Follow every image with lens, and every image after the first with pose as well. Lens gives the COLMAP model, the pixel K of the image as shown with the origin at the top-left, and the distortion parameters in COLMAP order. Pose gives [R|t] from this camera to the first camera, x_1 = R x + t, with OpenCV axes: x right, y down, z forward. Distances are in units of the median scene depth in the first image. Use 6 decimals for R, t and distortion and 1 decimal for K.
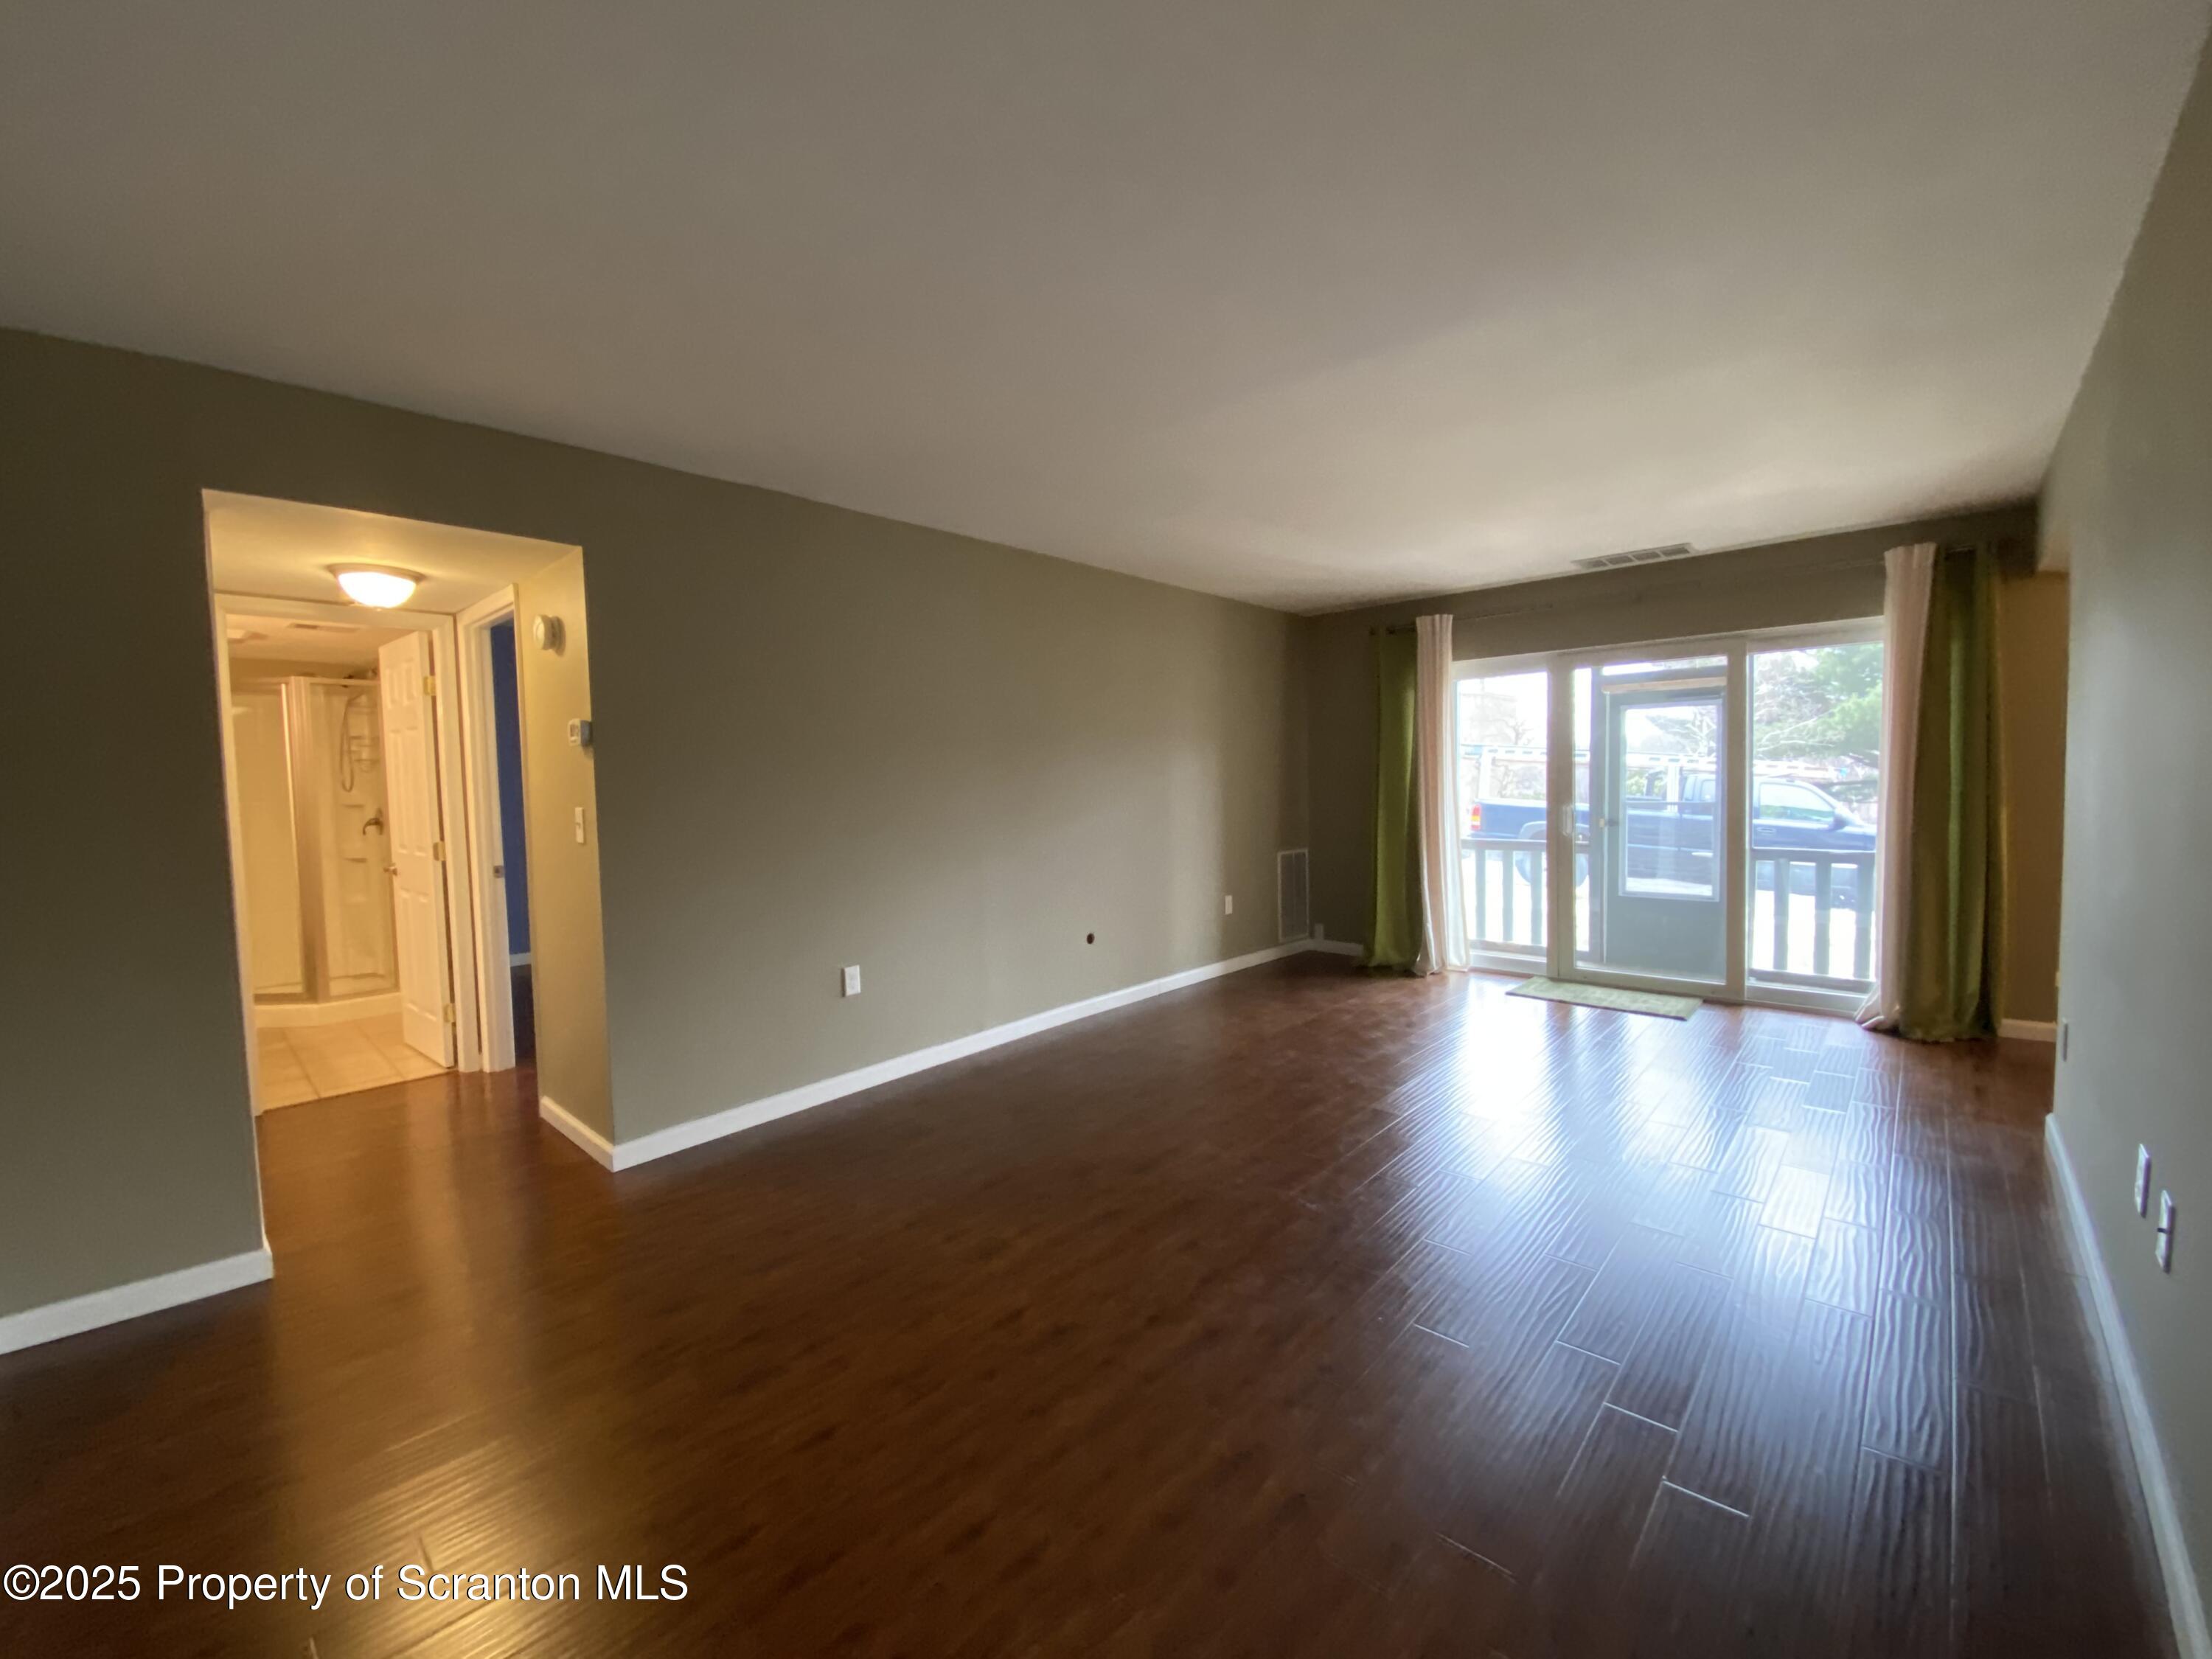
lens RADIAL K [[902.7, 0, 1105.7], [0, 902.7, 824.4], [0, 0, 1]] dist [0.008443, -0.013462]
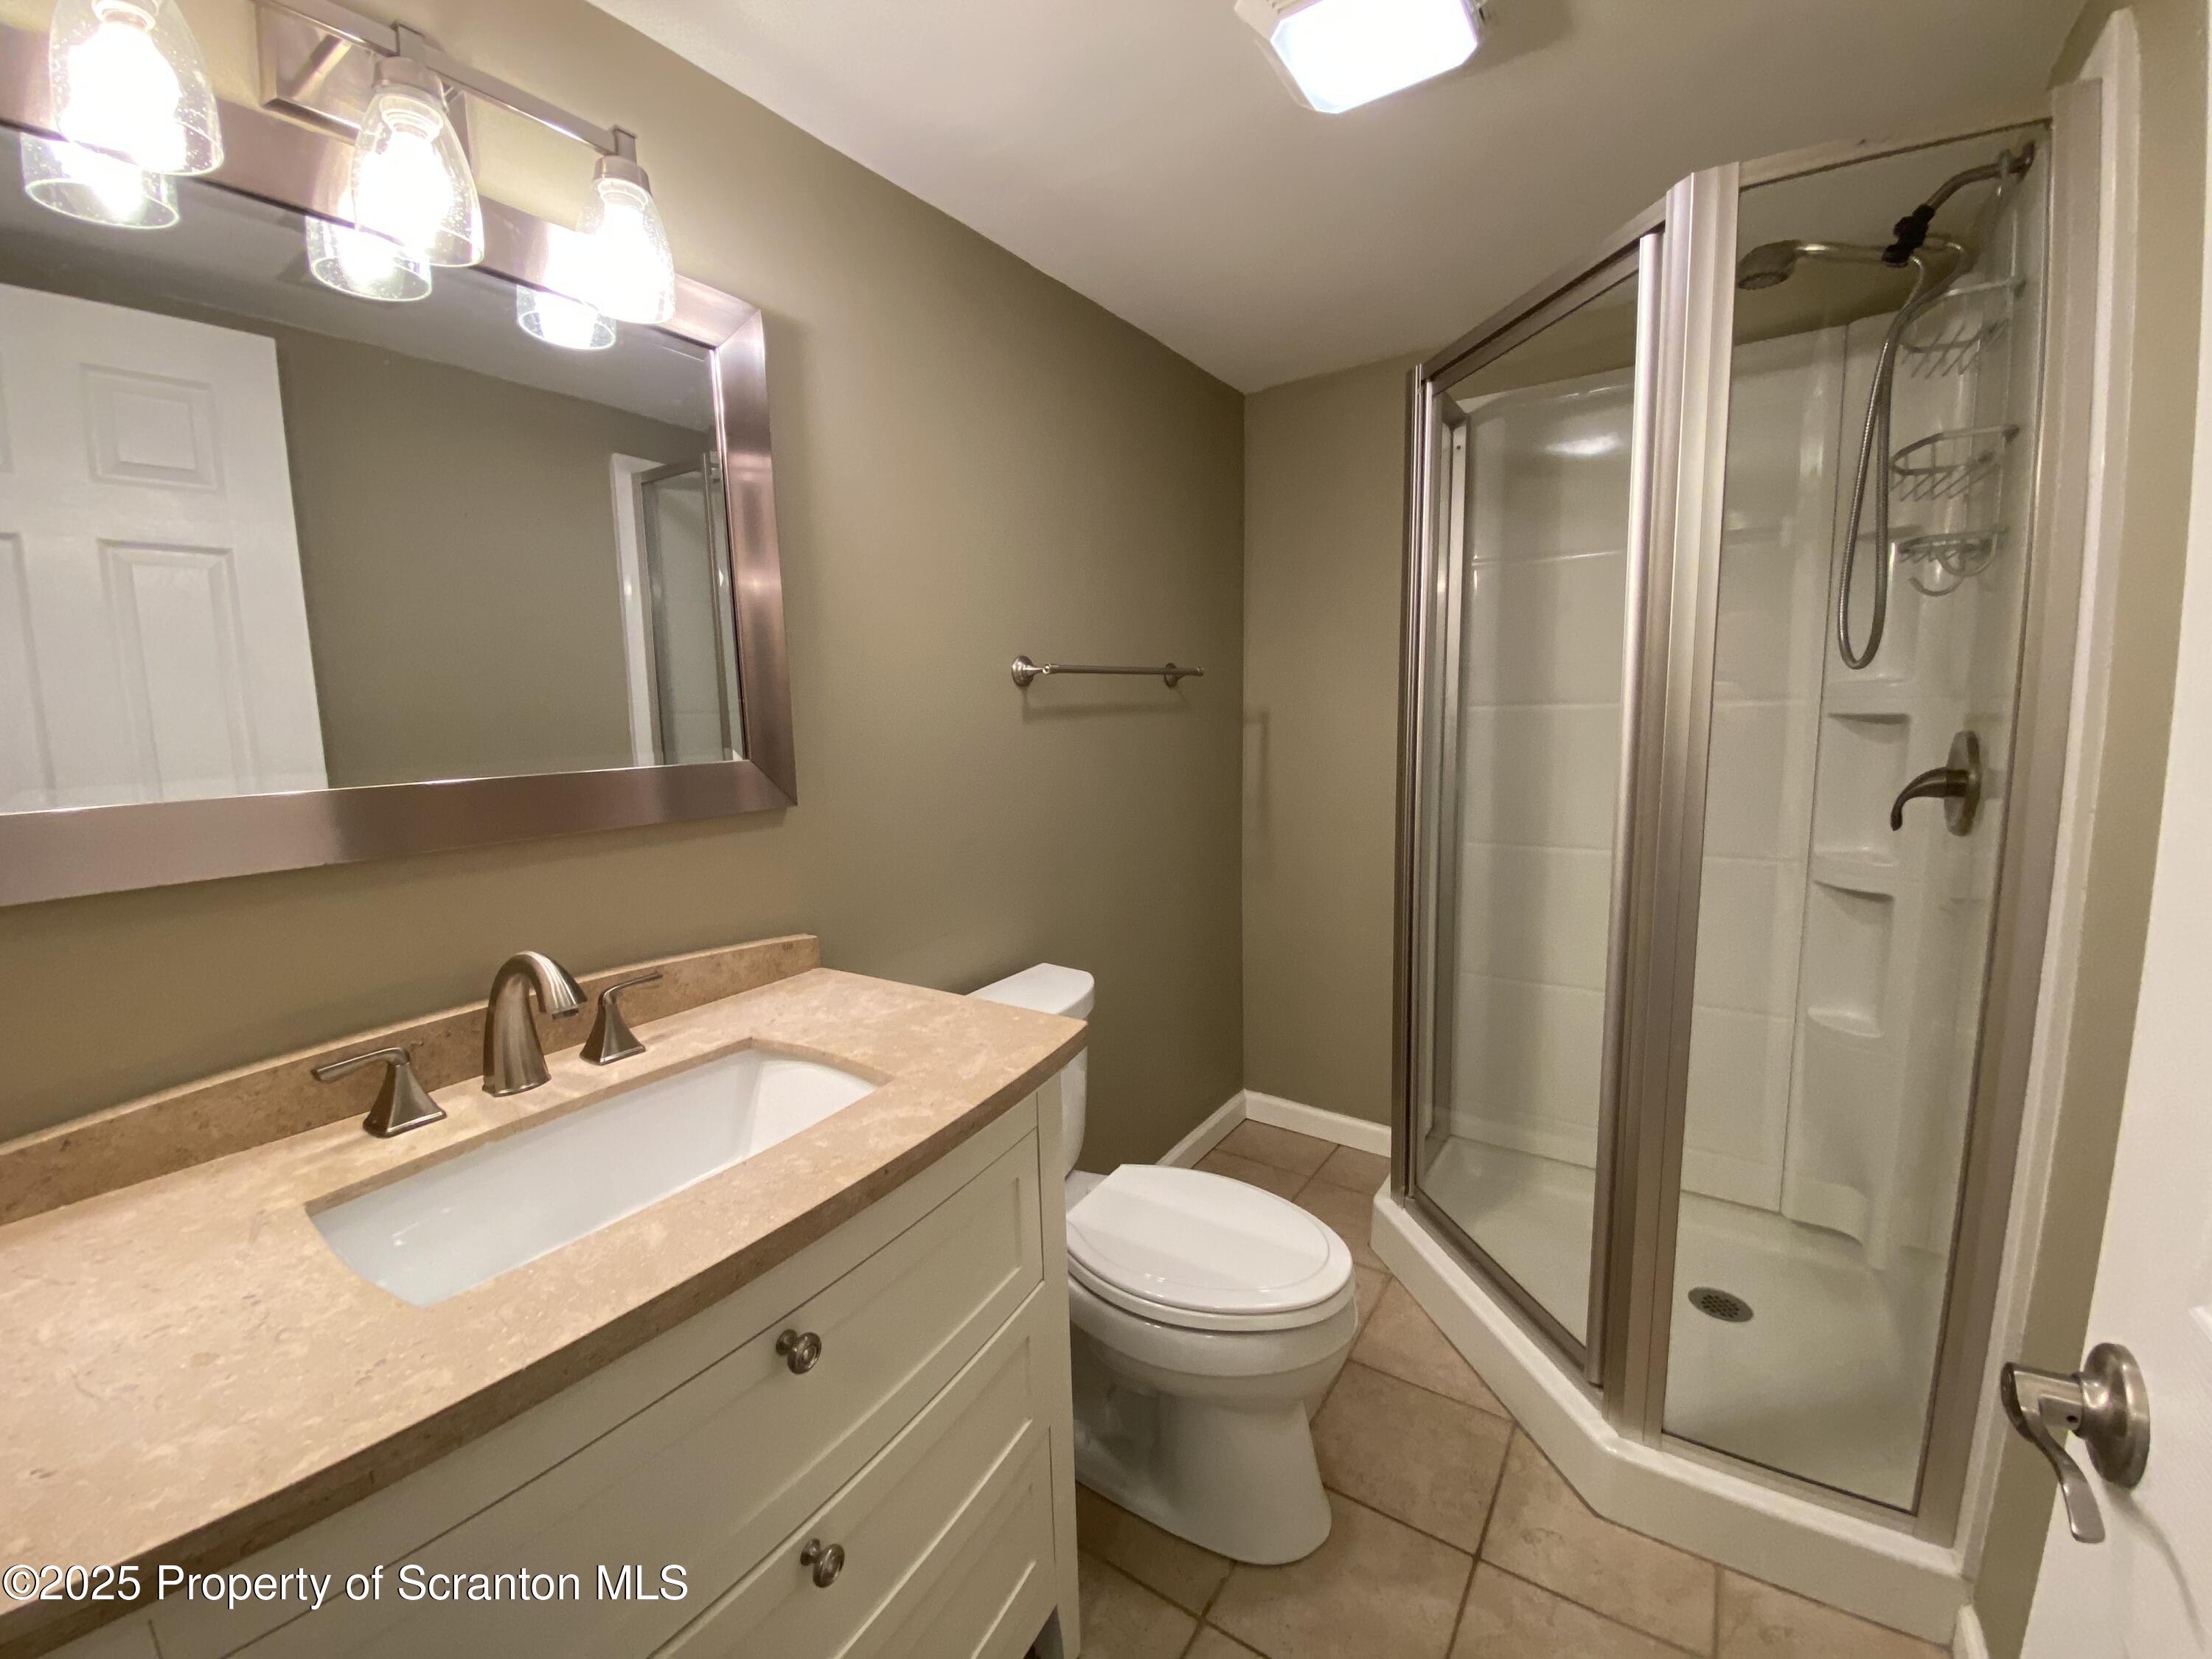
lens RADIAL K [[902.7, 0, 1105.0], [0, 902.7, 818.6], [0, 0, 1]] dist [0.008443, -0.013462]
pose [[0.152190, 0.143321, -0.977905, -0.593399], [-0.026063, 0.989668, 0.140989, -0.023010], [0.988008, 0.004030, 0.154353, 0.723141]]
